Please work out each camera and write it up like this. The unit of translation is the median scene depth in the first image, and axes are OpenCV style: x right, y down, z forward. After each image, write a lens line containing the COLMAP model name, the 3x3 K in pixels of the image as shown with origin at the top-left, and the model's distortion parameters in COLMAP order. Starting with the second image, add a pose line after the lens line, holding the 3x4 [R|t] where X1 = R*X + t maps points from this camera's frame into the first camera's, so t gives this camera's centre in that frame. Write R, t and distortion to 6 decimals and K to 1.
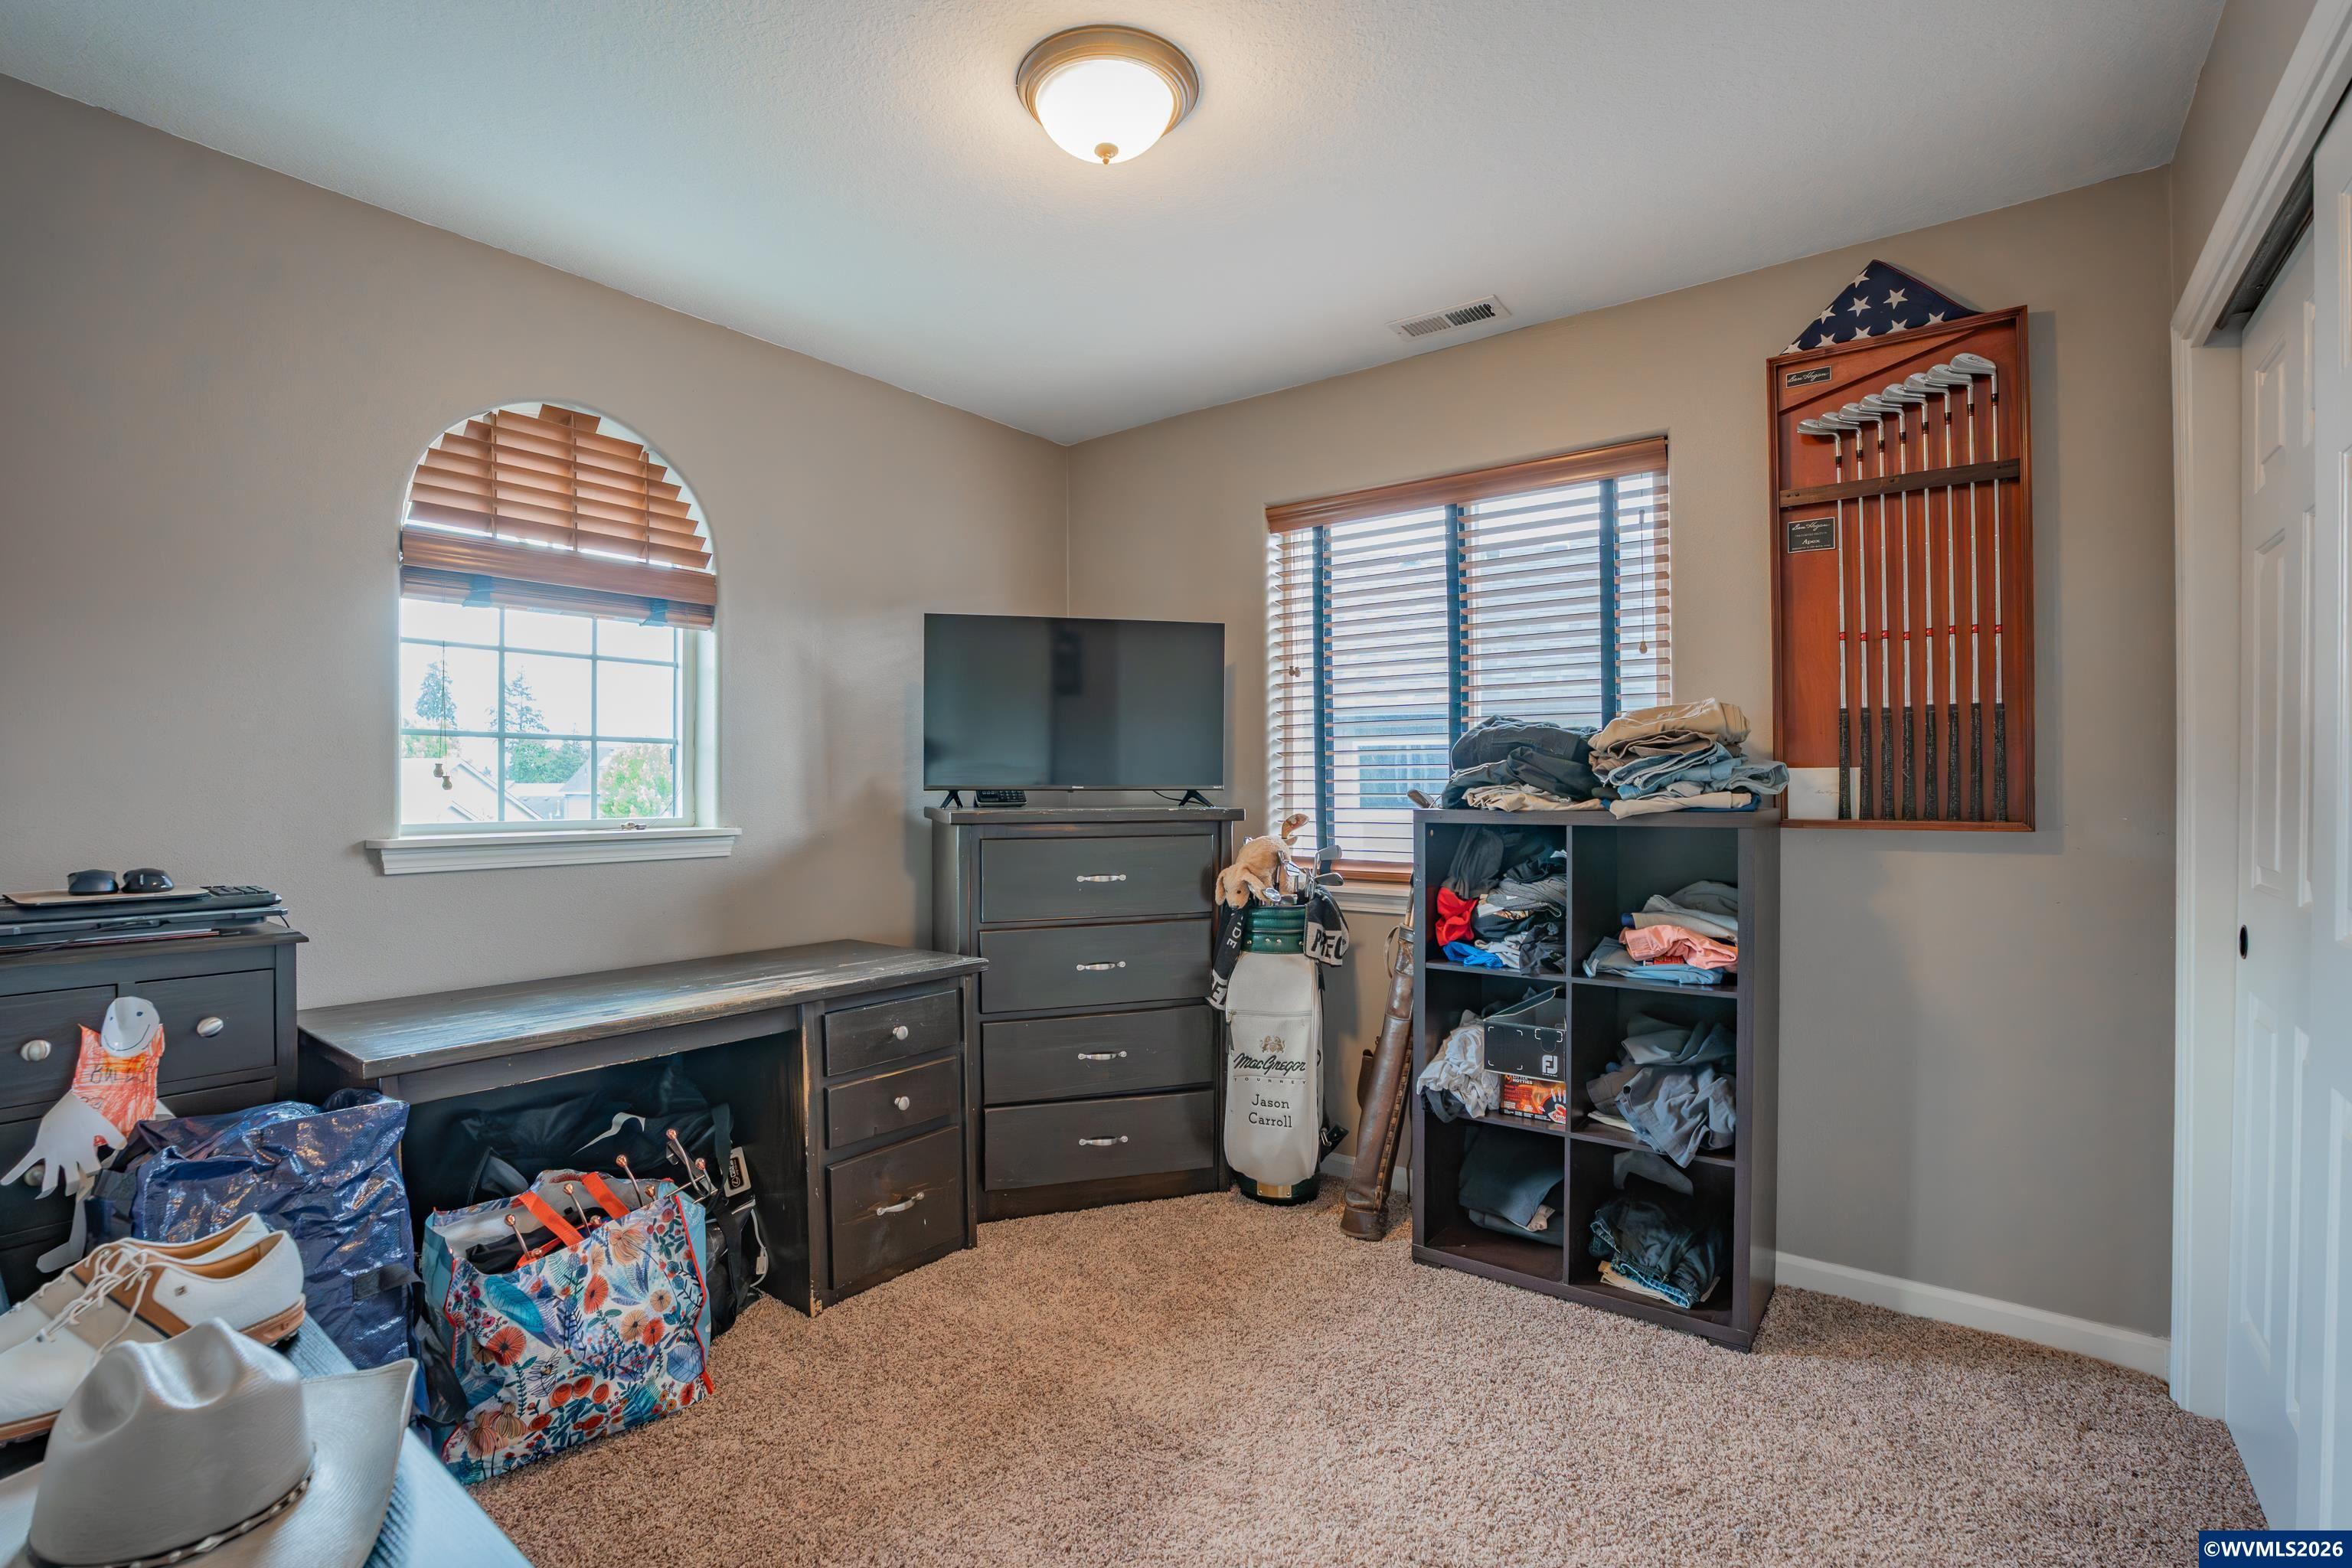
lens RADIAL K [[1087.0, 0, 1187.5], [0, 1087.0, 783.4], [0, 0, 1]] dist [-0.039750, 0.005169]
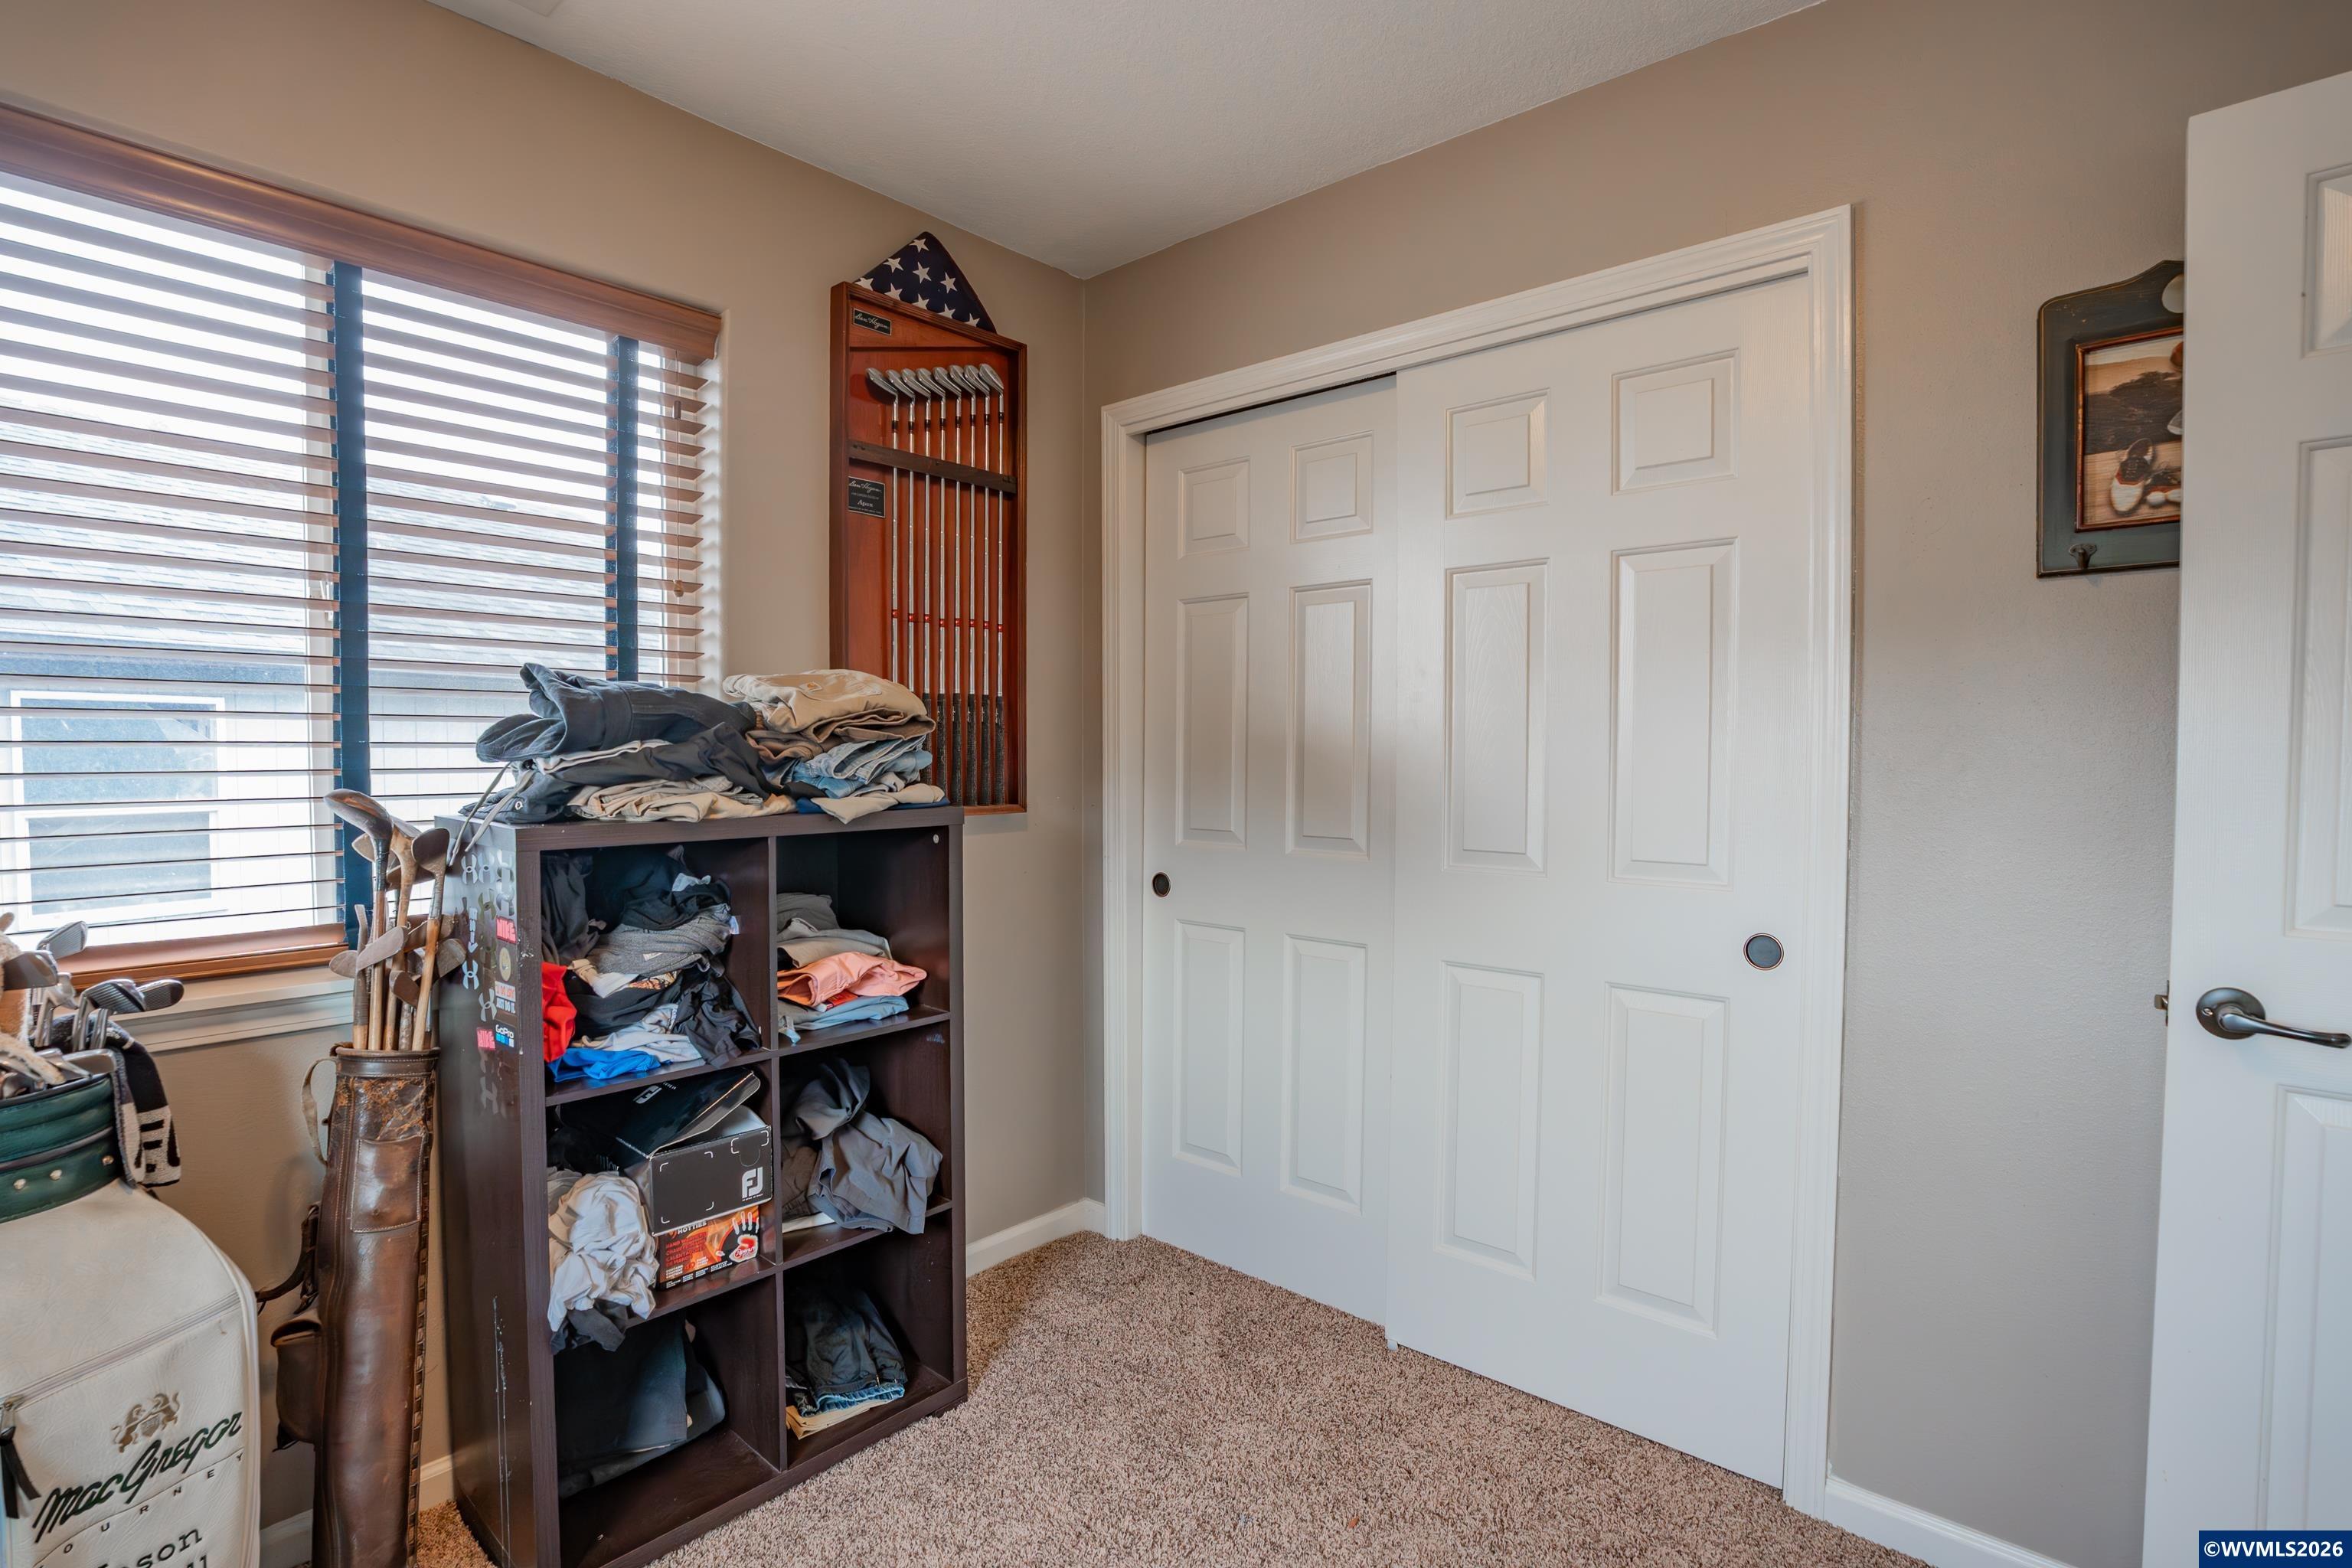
lens RADIAL K [[1087.0, 0, 1194.7], [0, 1087.0, 783.7], [0, 0, 1]] dist [-0.039750, 0.005169]
pose [[0.081523, -0.027511, 0.996292, -0.319688], [-0.002105, 0.999612, 0.027775, -0.015291], [-0.996669, -0.004361, 0.081433, 0.658397]]
